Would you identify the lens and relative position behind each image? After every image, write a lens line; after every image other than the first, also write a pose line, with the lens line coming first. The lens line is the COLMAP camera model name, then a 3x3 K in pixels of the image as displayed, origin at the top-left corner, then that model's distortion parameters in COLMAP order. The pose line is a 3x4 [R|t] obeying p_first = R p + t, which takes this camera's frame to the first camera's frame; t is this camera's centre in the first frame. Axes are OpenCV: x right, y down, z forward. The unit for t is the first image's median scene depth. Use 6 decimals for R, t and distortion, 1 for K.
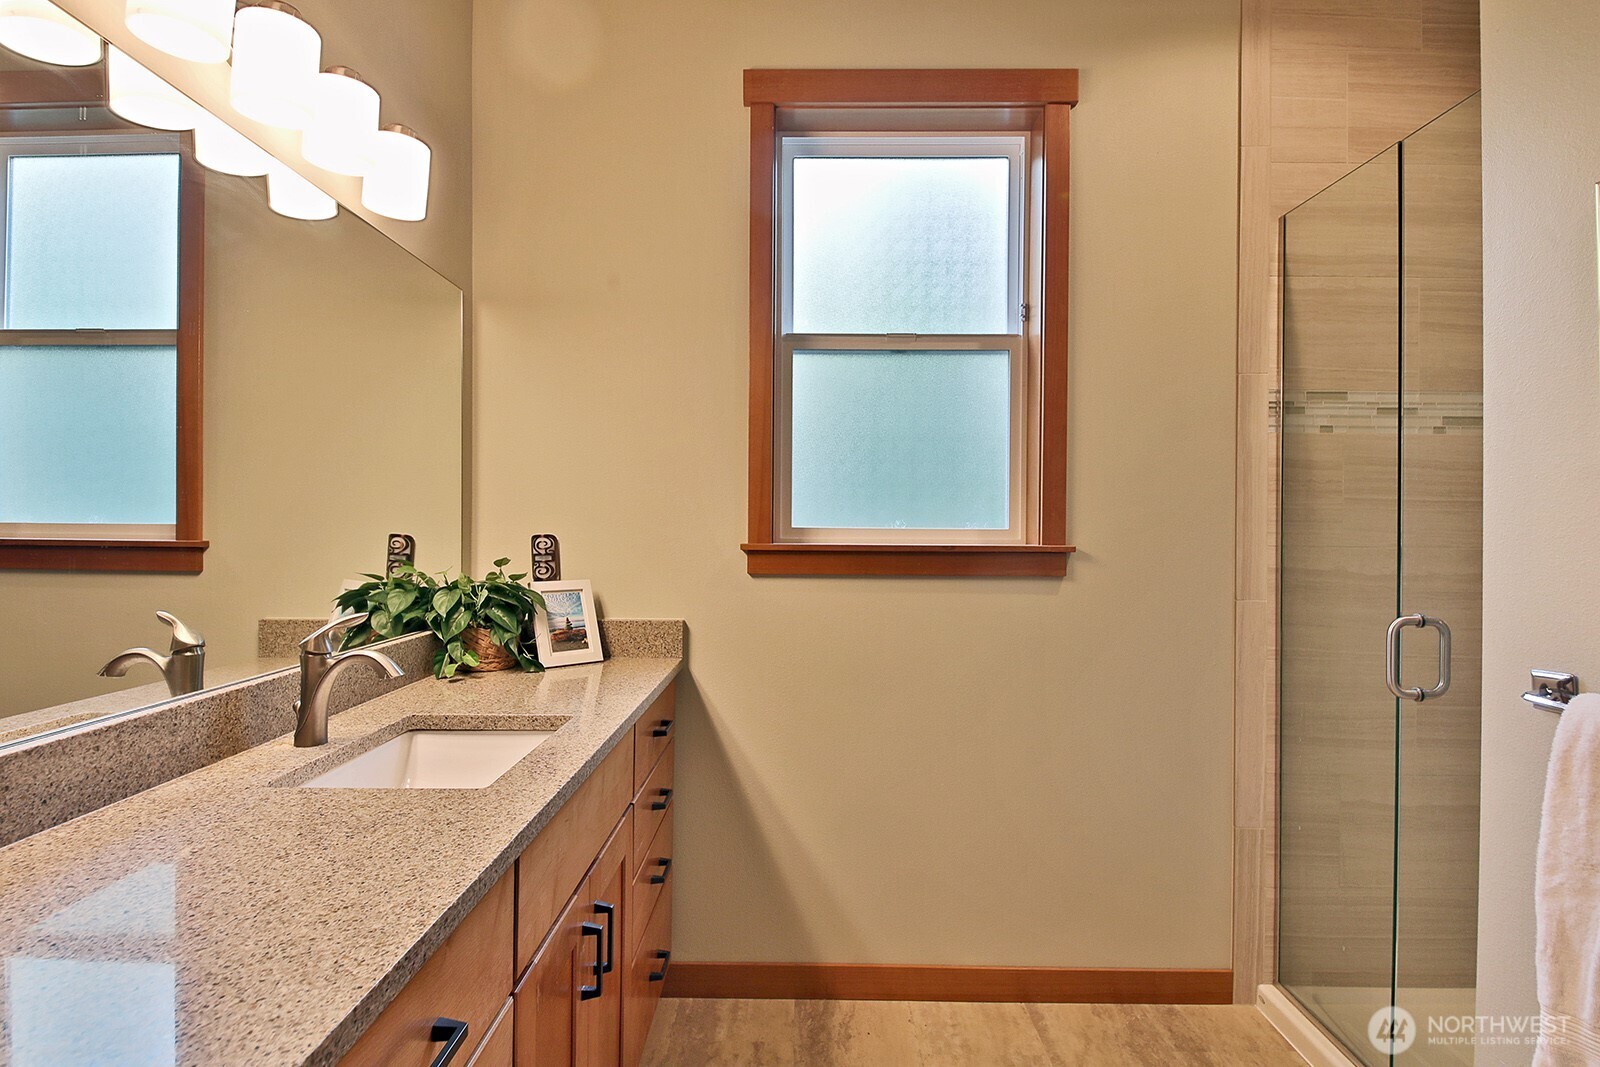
lens RADIAL K [[837.7, 0, 798.9], [0, 837.7, 524.9], [0, 0, 1]] dist [0.042524, -0.040218]
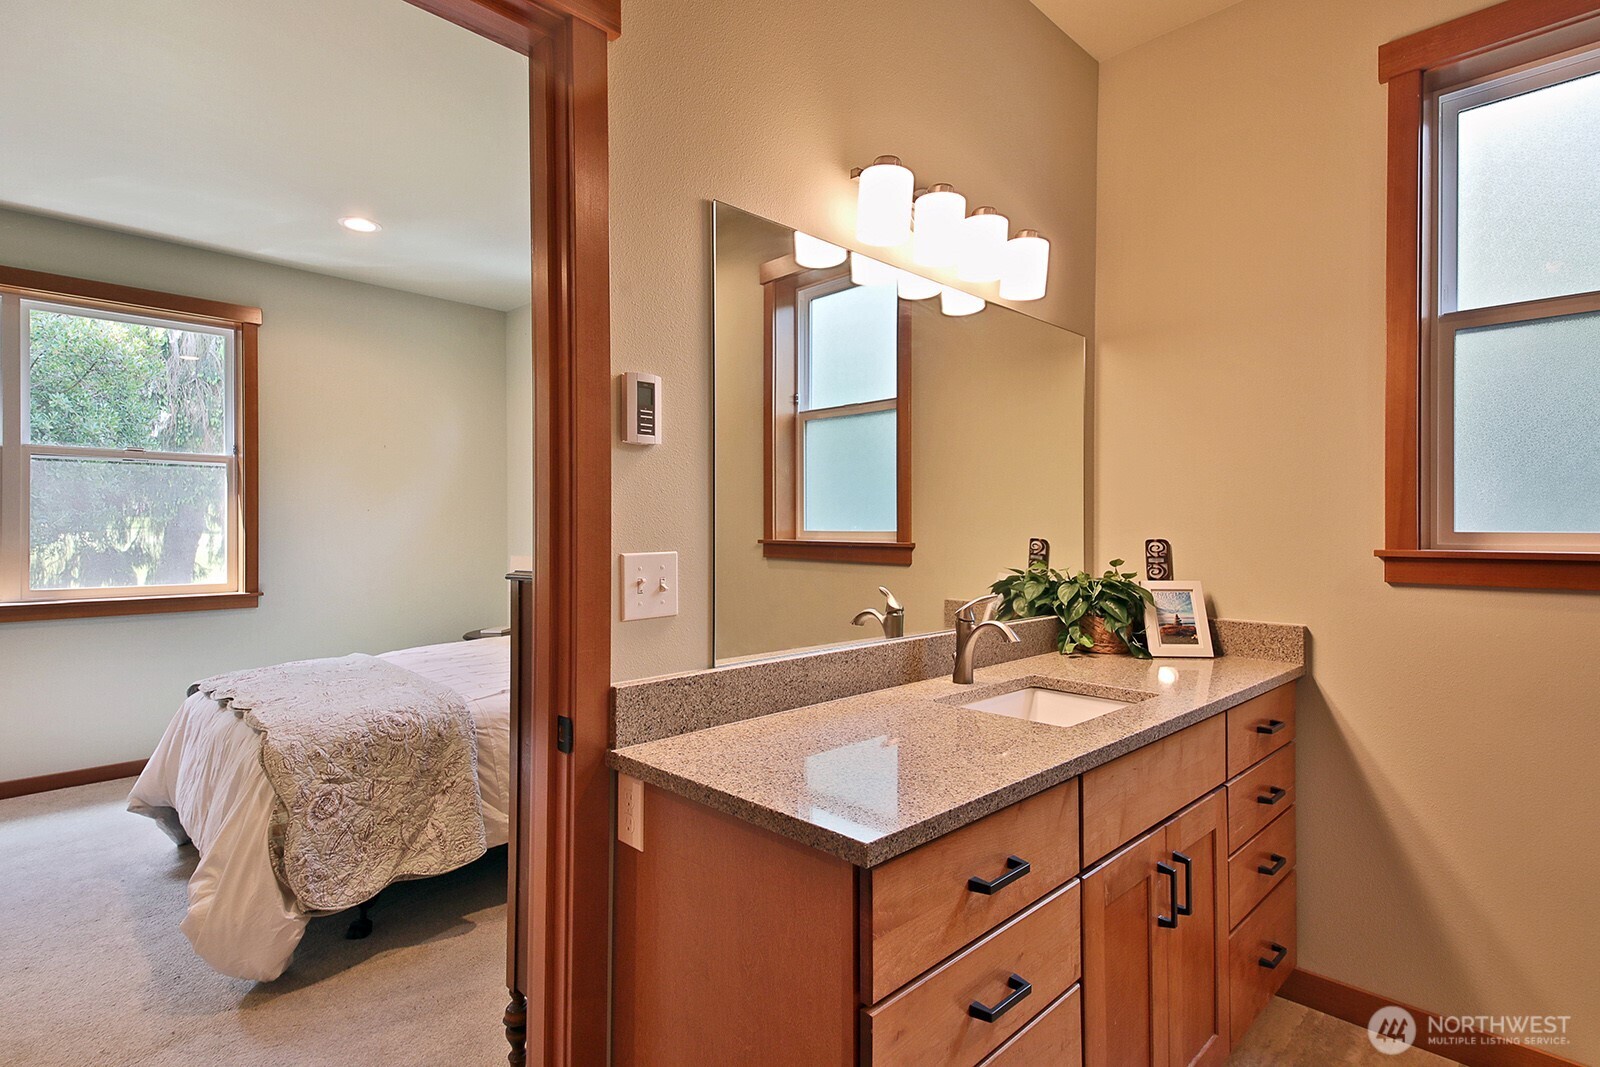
lens RADIAL K [[837.7, 0, 798.9], [0, 837.7, 524.9], [0, 0, 1]] dist [0.042524, -0.040218]
pose [[0.714080, -0.008486, -0.700013, 0.162487], [0.004927, 0.999963, -0.007097, -0.002393], [0.700047, 0.001619, 0.714095, -0.157804]]
